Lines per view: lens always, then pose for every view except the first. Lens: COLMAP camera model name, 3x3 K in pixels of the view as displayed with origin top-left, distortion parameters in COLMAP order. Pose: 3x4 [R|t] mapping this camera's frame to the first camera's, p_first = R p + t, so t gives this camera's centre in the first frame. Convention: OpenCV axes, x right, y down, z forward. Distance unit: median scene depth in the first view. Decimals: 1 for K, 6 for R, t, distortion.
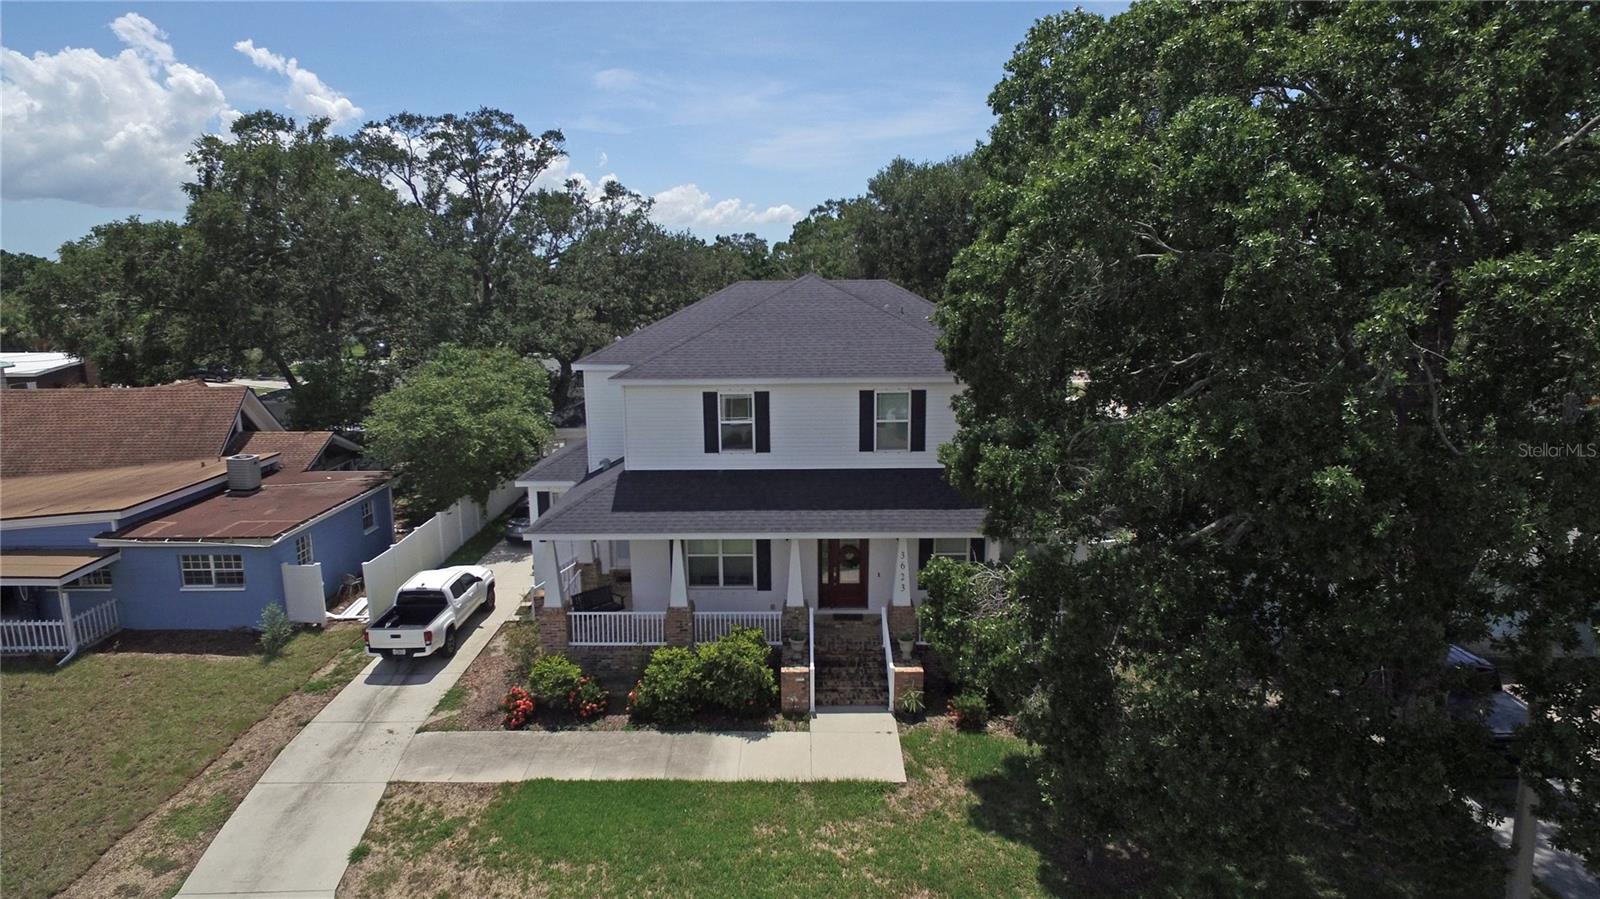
lens RADIAL K [[927.4, 0, 791.5], [0, 927.4, 448.2], [0, 0, 1]] dist [-0.011911, 0.014000]
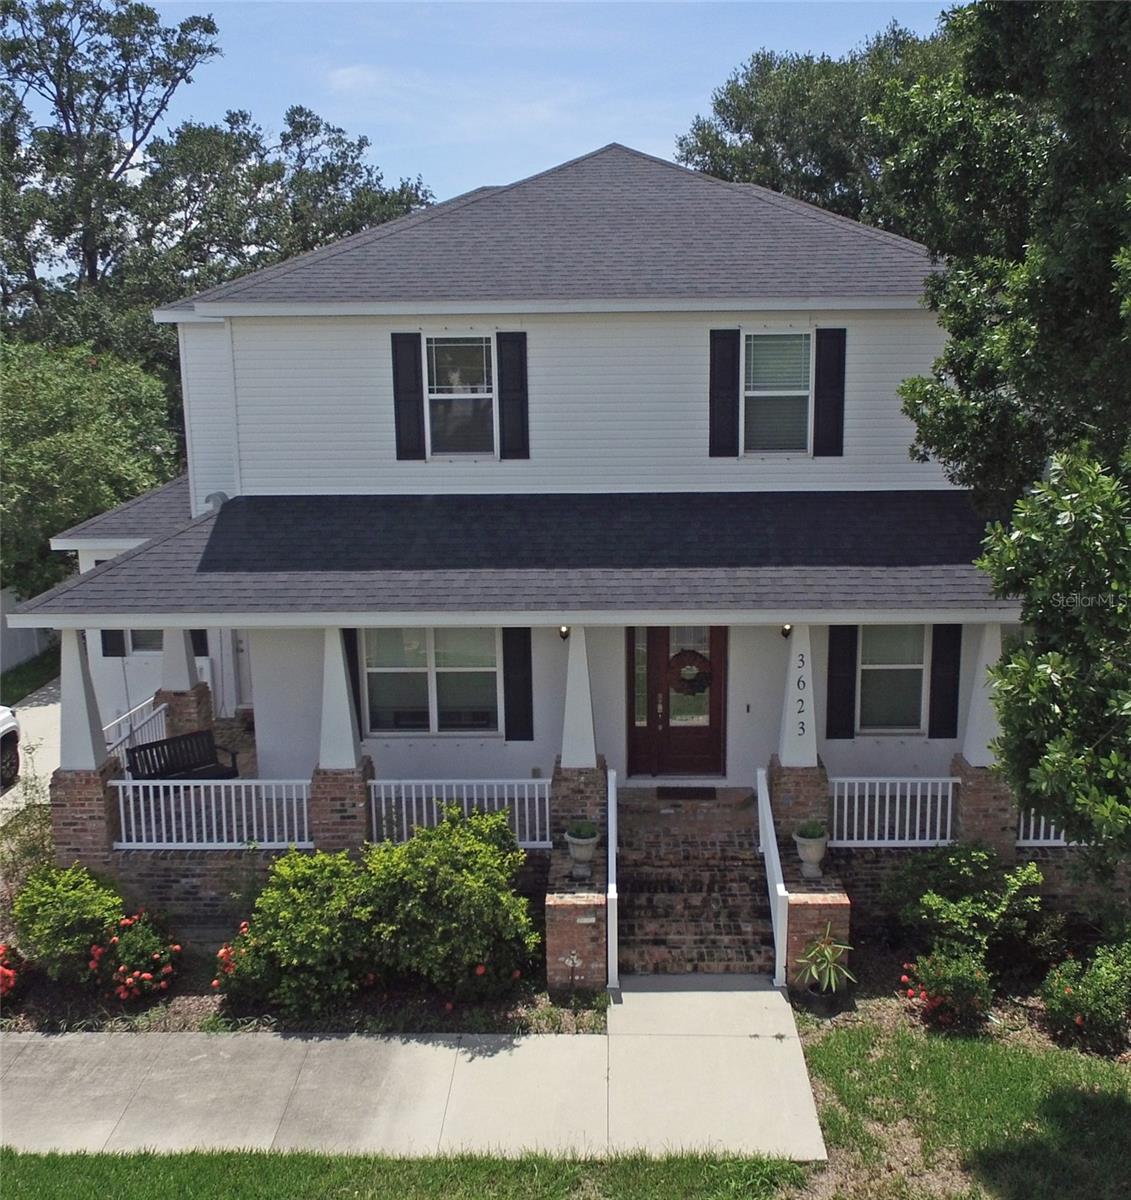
lens RADIAL K [[1277.7, 0, 602.9], [0, 1277.7, 596.8], [0, 0, 1]] dist [-0.009688, 0.003038]
pose [[0.999990, -0.000051, 0.004362, 0.014511], [0.000023, 0.999980, 0.006358, 0.080632], [-0.004362, -0.006358, 0.999970, 0.349212]]
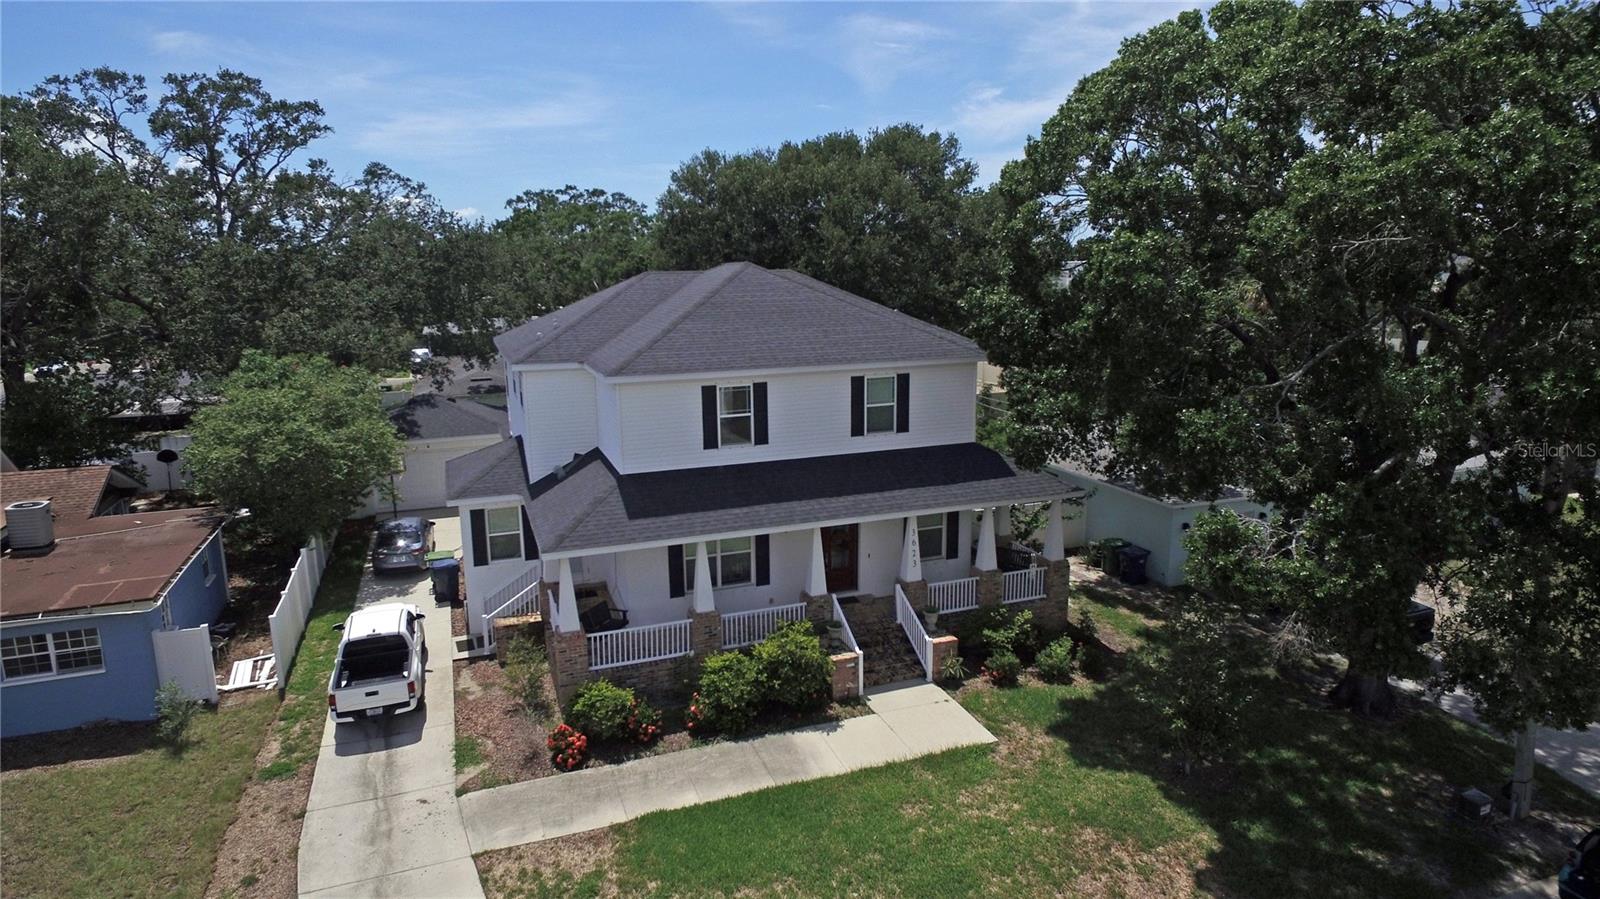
lens RADIAL K [[927.4, 0, 791.5], [0, 927.4, 448.2], [0, 0, 1]] dist [-0.011911, 0.014000]
pose [[0.931404, -0.074636, 0.356252, -0.384045], [0.072687, 0.997176, 0.018876, -0.008624], [-0.356655, 0.008314, 0.934199, 0.079550]]
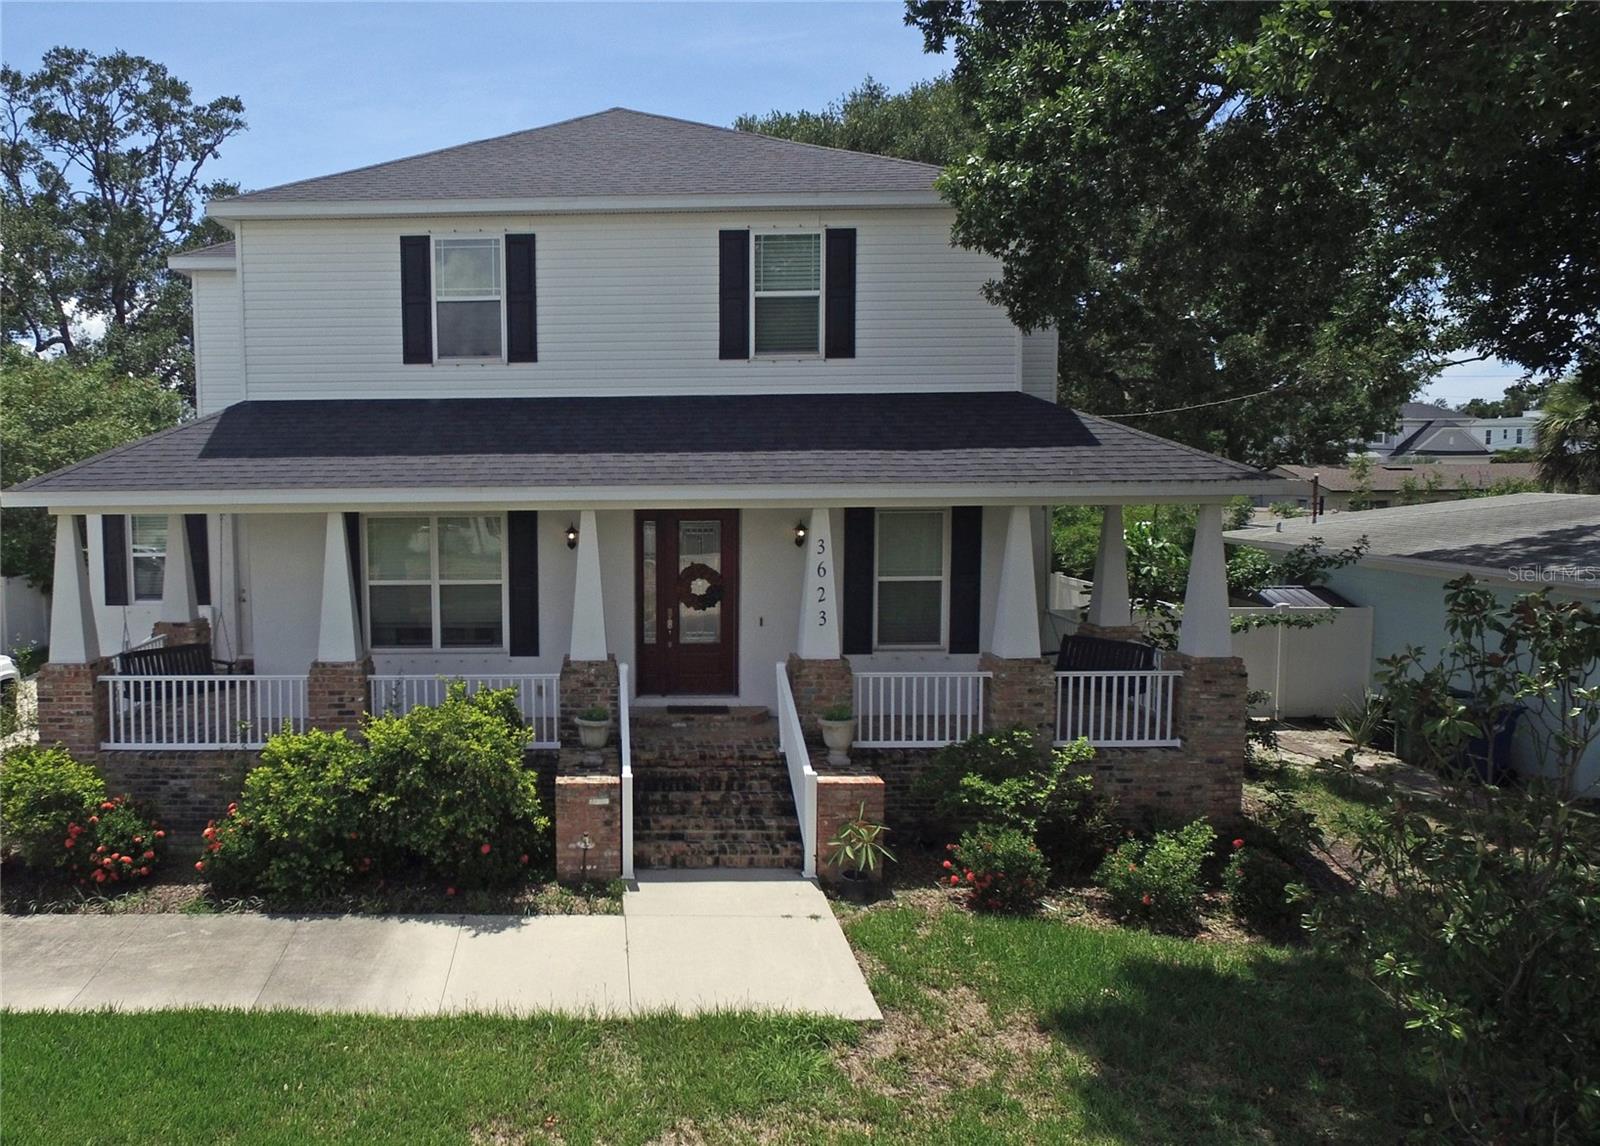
lens RADIAL K [[1183.0, 0, 568.1], [0, 1183.0, 571.0], [0, 0, 1]] dist [-0.005732, -0.003248]
pose [[0.999919, 0.000489, -0.012731, 0.001504], [-0.001805, 0.994619, -0.103585, 0.195730], [0.012612, 0.103600, 0.994539, 0.428368]]
